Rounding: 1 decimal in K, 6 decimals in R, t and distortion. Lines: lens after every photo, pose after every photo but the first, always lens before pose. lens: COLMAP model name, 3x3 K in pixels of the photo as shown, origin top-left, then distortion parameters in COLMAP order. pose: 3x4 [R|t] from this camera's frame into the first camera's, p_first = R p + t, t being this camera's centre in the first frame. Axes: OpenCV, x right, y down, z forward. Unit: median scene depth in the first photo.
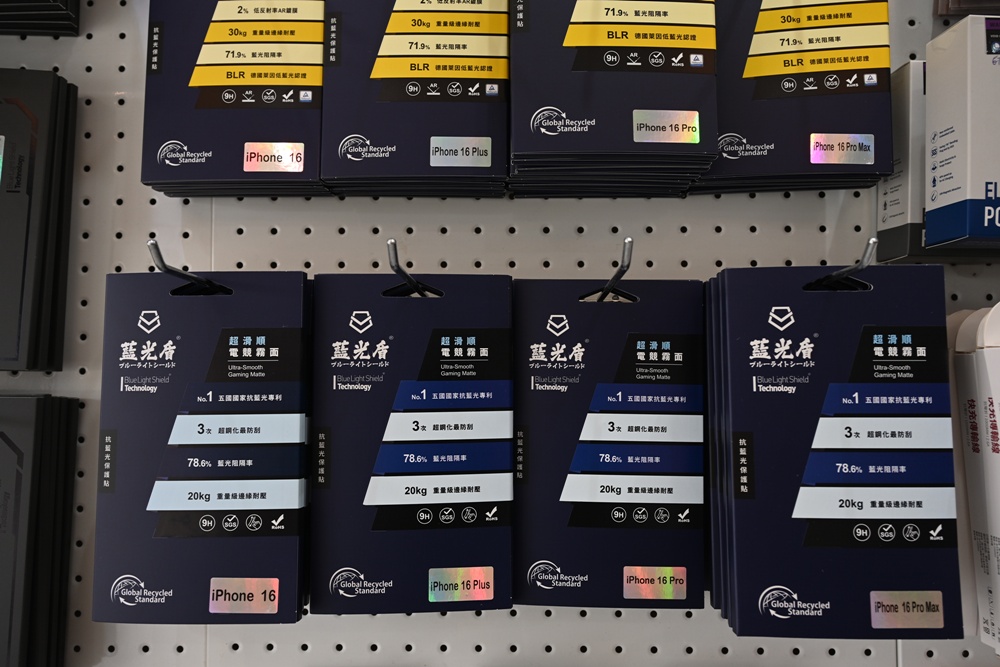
lens RADIAL K [[718.4, 0, 502.4], [0, 718.4, 329.9], [0, 0, 1]] dist [-0.001338, 0.001542]
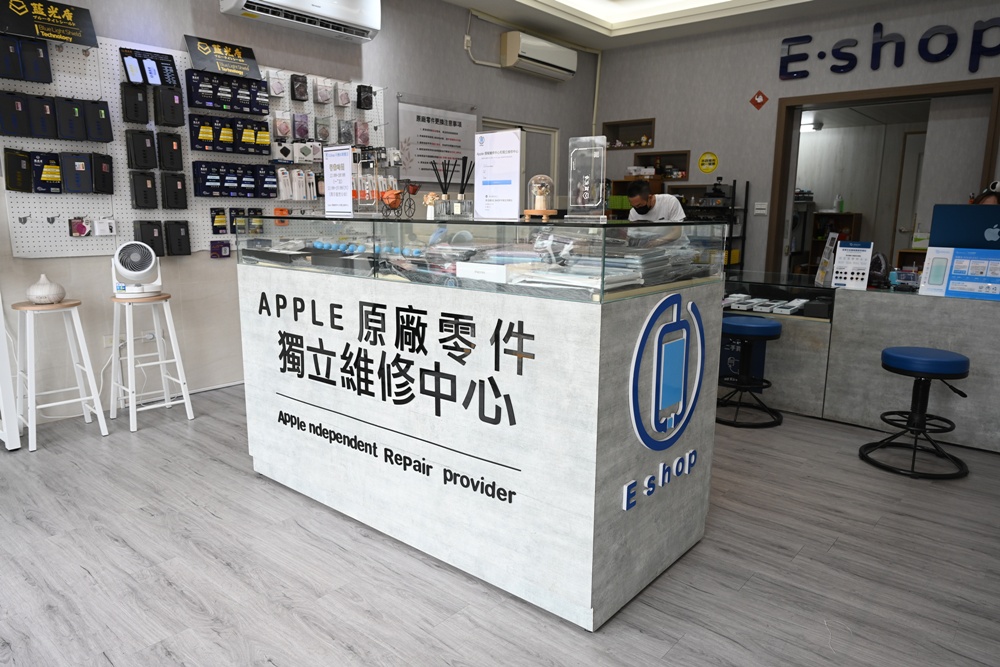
lens RADIAL K [[674.5, 0, 505.5], [0, 674.5, 332.4], [0, 0, 1]] dist [-0.002448, 0.003018]
pose [[0.631616, -0.131786, 0.763998, -4.956902], [-0.042632, 0.978052, 0.203953, 0.149452], [-0.774108, -0.161391, 0.612135, -7.796791]]
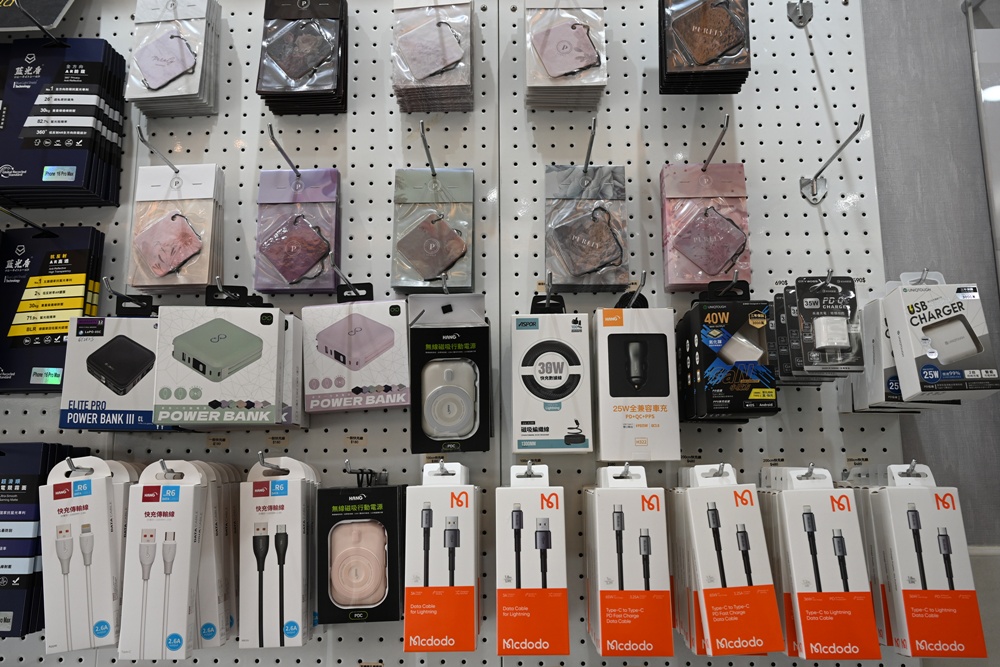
lens RADIAL K [[718.4, 0, 509.0], [0, 718.4, 337.0], [0, 0, 1]] dist [-0.001338, 0.001542]
pose [[0.999787, -0.005553, -0.019892, 1.730941], [0.003410, 0.994341, -0.106178, -0.148437], [0.020369, 0.106087, 0.994148, -0.870511]]
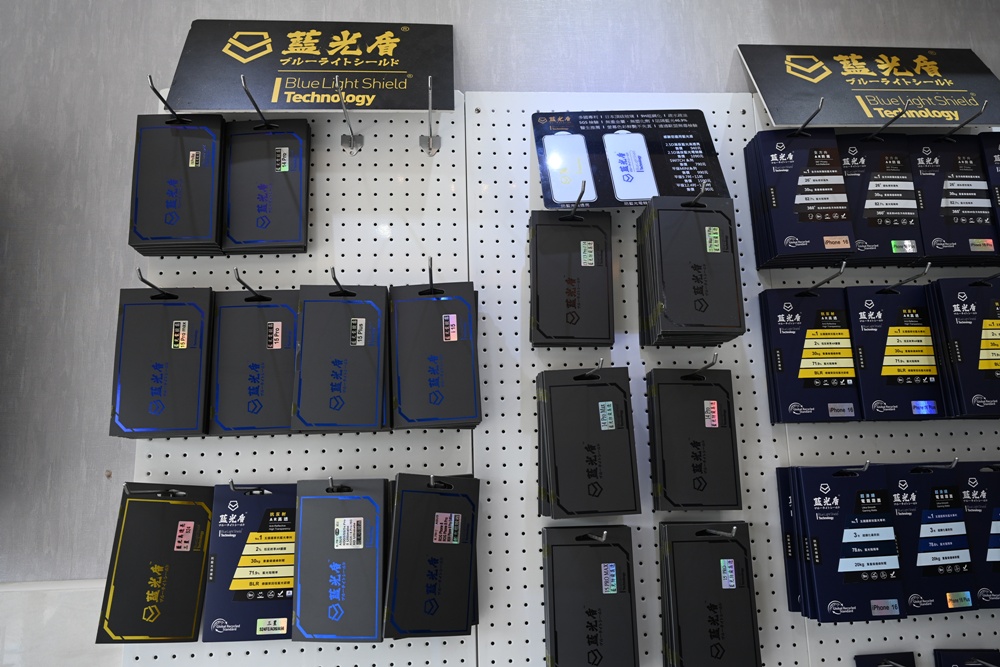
lens RADIAL K [[674.5, 0, 500.3], [0, 674.5, 330.7], [0, 0, 1]] dist [-0.002448, 0.003018]
pose [[0.996067, -0.011630, 0.087837, -1.627036], [0.022991, 0.991319, -0.129455, -0.245277], [-0.085569, 0.130965, 0.987687, -1.076550]]
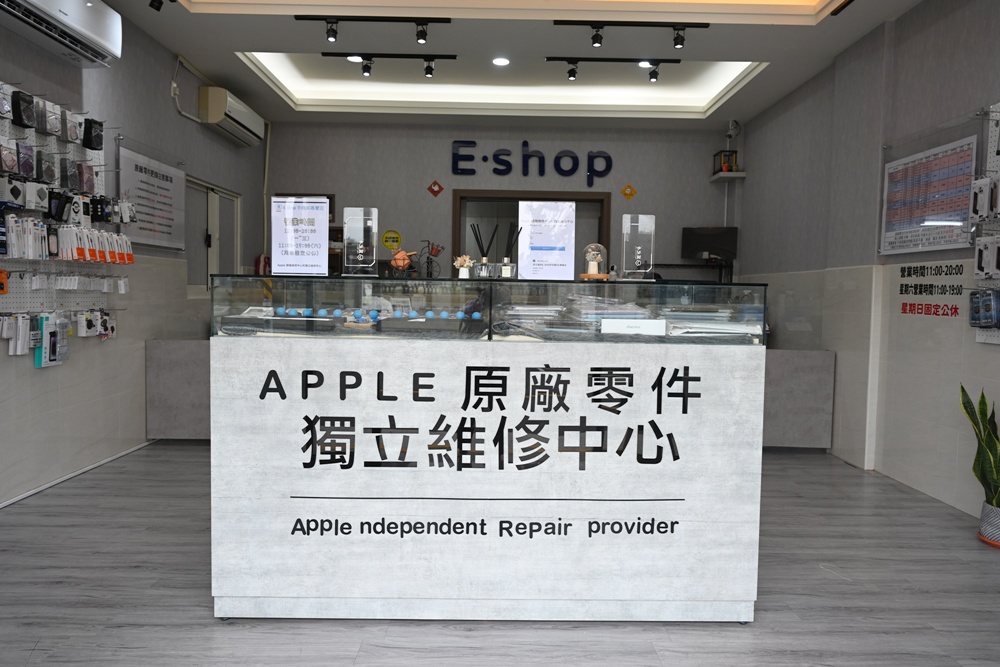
lens RADIAL K [[674.5, 0, 506.2], [0, 674.5, 328.6], [0, 0, 1]] dist [-0.002448, 0.003018]
pose [[-0.036538, -0.050260, 0.998068, -6.431363], [-0.058847, 0.997110, 0.048057, 0.490911], [-0.997598, -0.056977, -0.039390, -3.924377]]
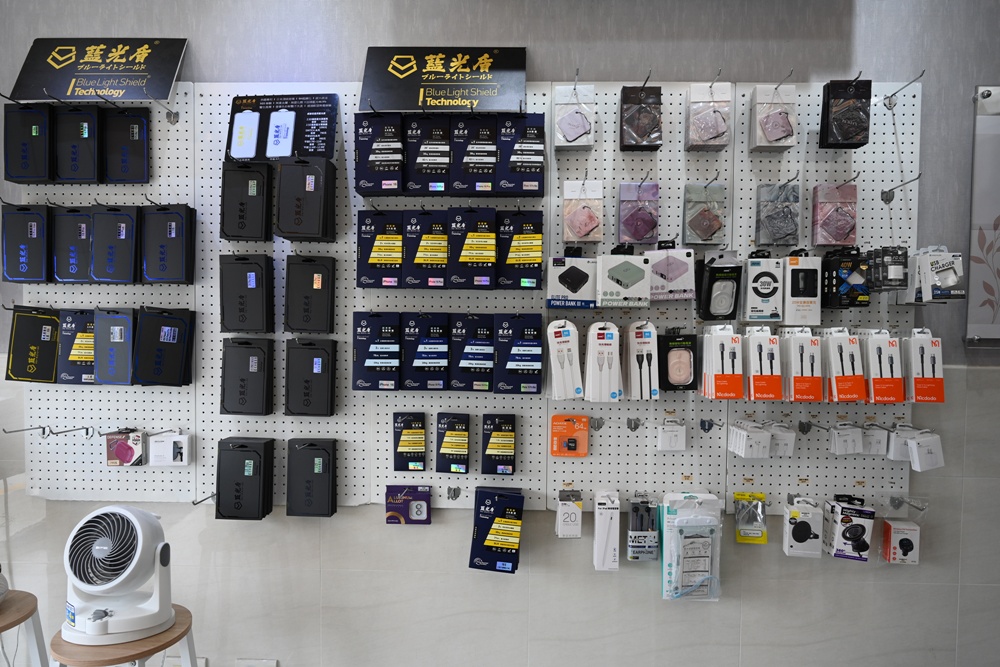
lens RADIAL K [[674.5, 0, 499.1], [0, 674.5, 336.2], [0, 0, 1]] dist [-0.002448, 0.003018]
pose [[0.999807, 0.013149, -0.014603, 0.366282], [-0.011869, 0.996352, 0.084505, -0.270993], [0.015661, -0.084315, 0.996316, -2.883427]]
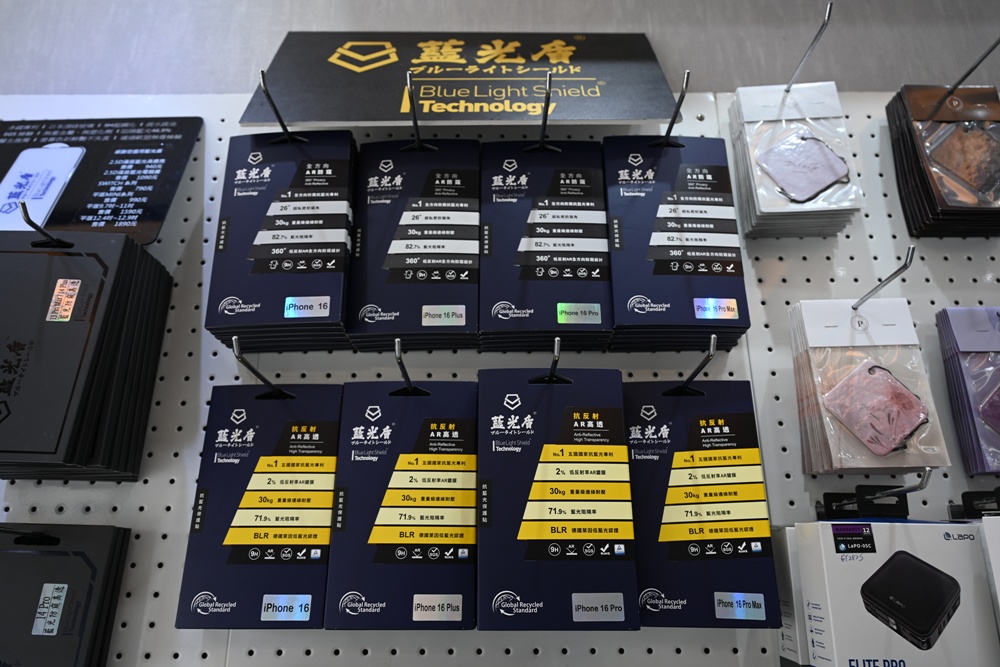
lens RADIAL K [[674.5, 0, 494.1], [0, 674.5, 333.6], [0, 0, 1]] dist [-0.002448, 0.003018]
pose [[0.999753, 0.004343, 0.021801, 0.012644], [0.001734, 0.962504, -0.271261, -0.392288], [-0.022162, 0.271232, 0.962259, -0.263147]]
